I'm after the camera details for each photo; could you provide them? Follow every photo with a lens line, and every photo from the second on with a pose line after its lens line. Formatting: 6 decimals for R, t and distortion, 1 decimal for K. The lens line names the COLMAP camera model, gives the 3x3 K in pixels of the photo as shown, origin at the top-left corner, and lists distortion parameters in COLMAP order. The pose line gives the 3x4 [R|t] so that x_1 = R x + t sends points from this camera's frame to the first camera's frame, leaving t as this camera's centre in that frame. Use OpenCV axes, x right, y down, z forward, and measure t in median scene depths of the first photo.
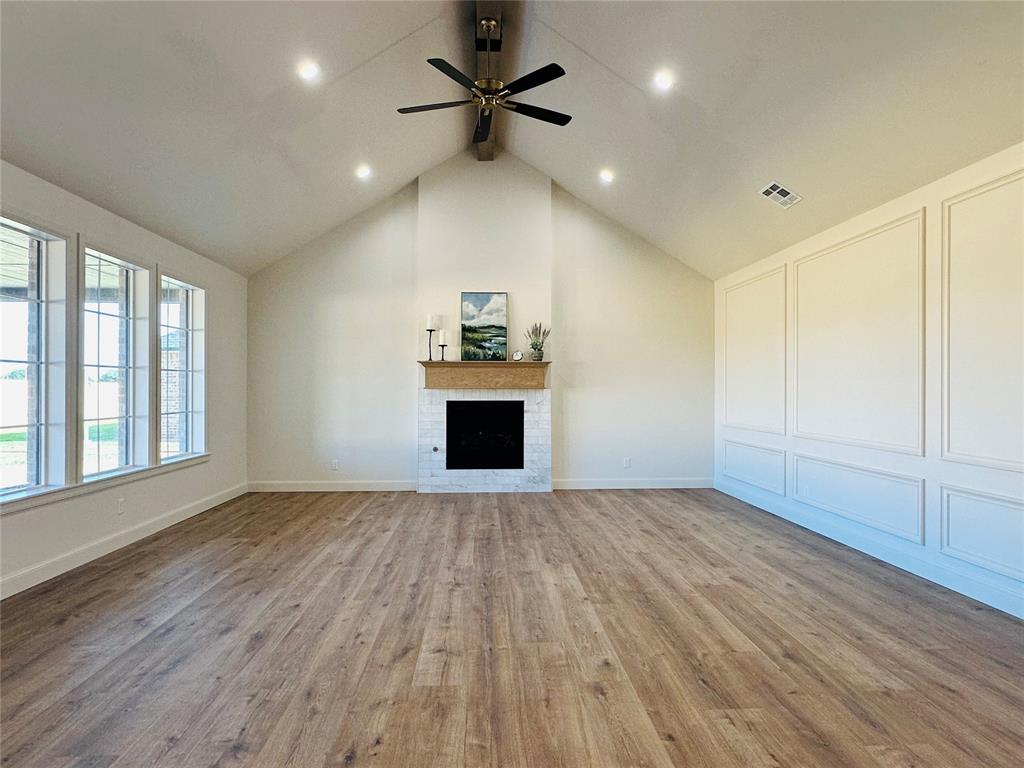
lens RADIAL K [[592.7, 0, 512.0], [0, 592.7, 384.0], [0, 0, 1]] dist [-0.003088, -0.000920]
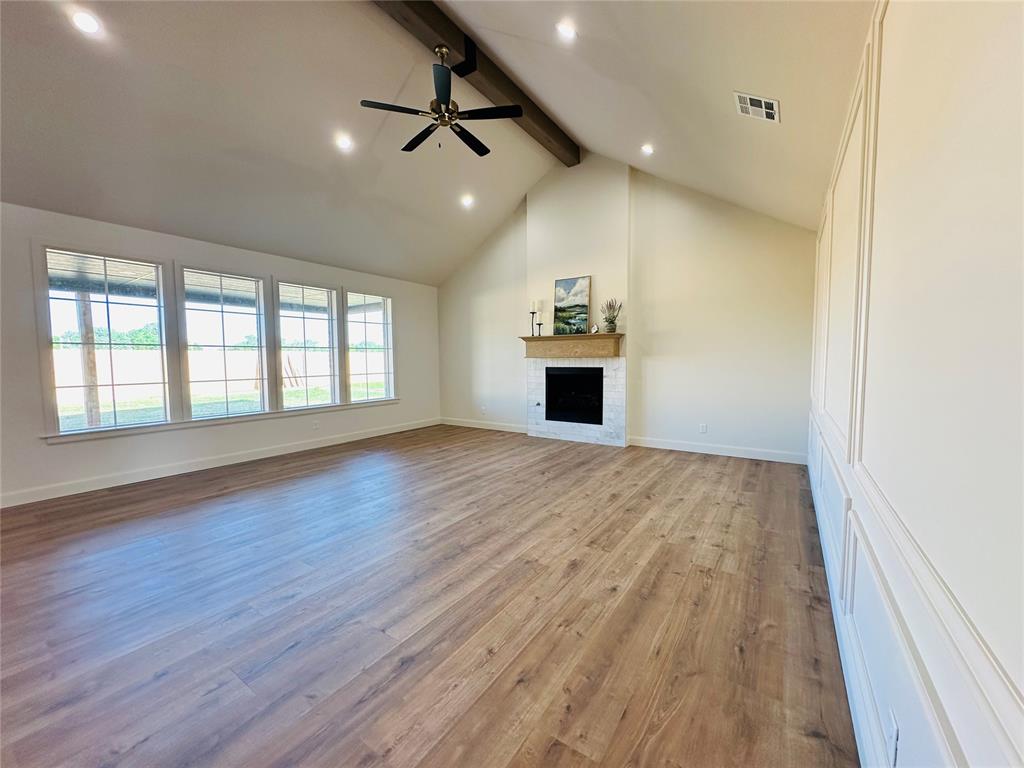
lens RADIAL K [[409.9, 0, 512.0], [0, 409.9, 384.0], [0, 0, 1]] dist [-0.005990, 0.000729]
pose [[0.795735, 0.030979, -0.604852, 0.373474], [0.014314, 0.997450, 0.069918, 0.001699], [0.605475, -0.064294, 0.793263, 0.248961]]
